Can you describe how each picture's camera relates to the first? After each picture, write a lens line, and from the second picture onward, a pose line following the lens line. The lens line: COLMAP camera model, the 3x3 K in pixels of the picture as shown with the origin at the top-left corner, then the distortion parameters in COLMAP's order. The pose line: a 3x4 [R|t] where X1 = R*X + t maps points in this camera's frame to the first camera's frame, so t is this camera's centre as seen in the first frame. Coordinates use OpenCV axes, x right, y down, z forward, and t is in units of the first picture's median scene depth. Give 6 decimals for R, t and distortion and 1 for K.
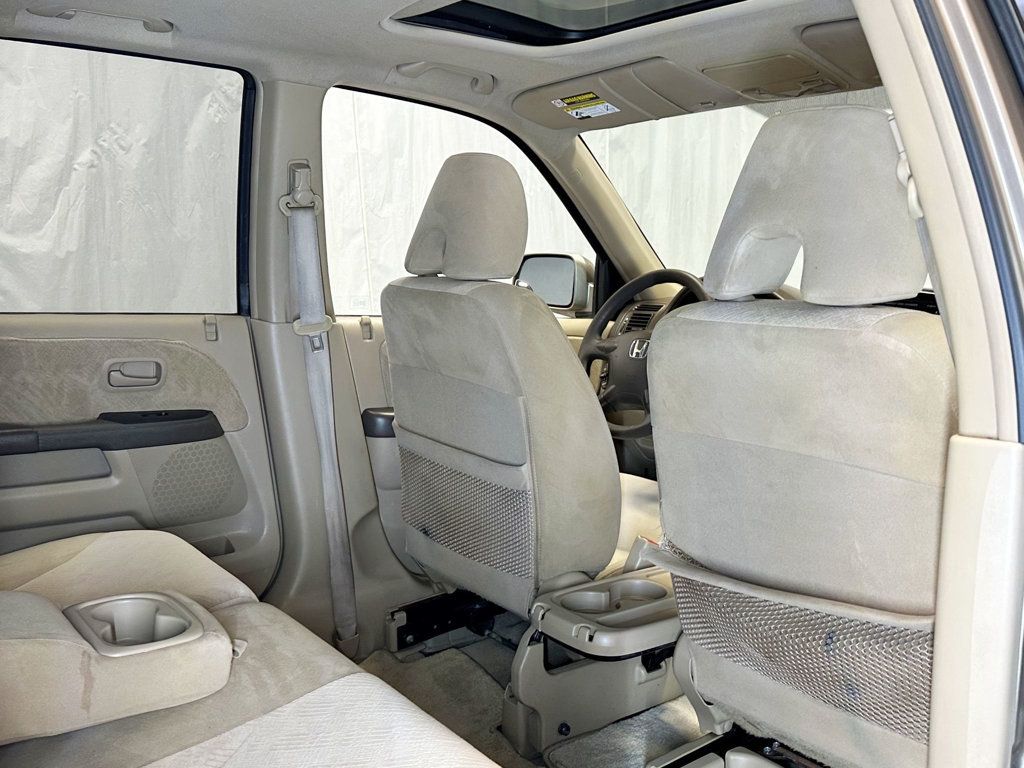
lens RADIAL K [[1009.8, 0, 512.0], [0, 1009.8, 384.0], [0, 0, 1]] dist [0.126443, -0.030952]
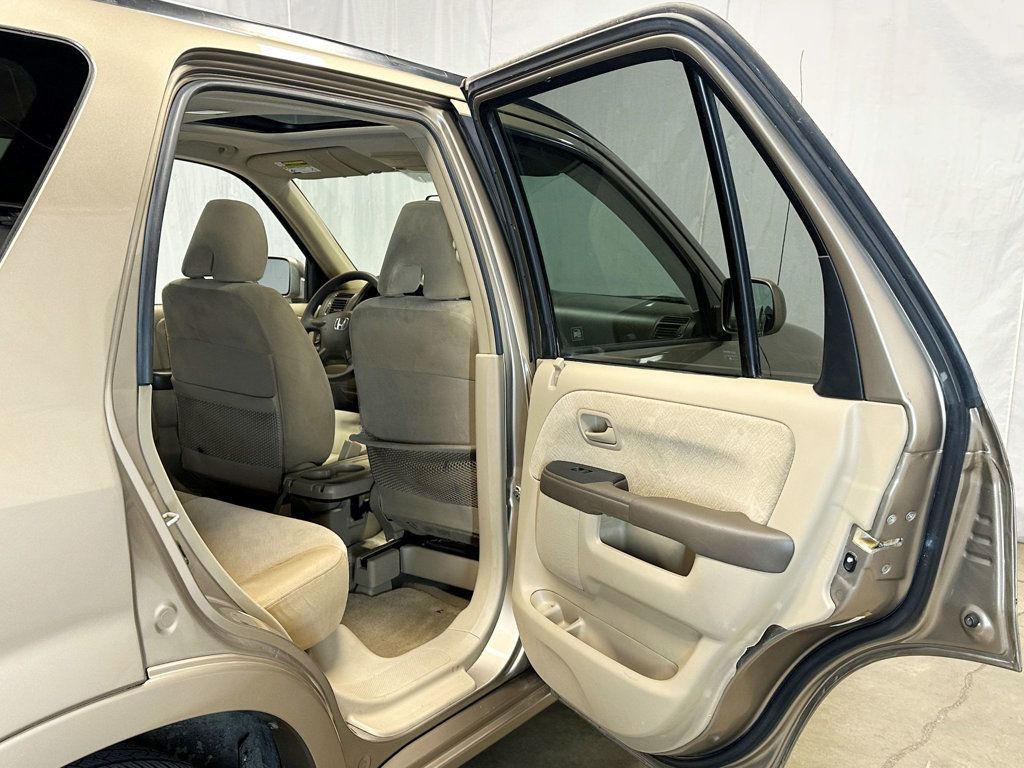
lens RADIAL K [[1009.8, 0, 512.0], [0, 1009.8, 384.0], [0, 0, 1]] dist [0.126443, -0.030952]
pose [[0.953684, -0.044079, 0.297563, -0.099956], [0.037230, 0.998896, 0.028646, 0.025408], [-0.298497, -0.016241, 0.954272, -0.616809]]
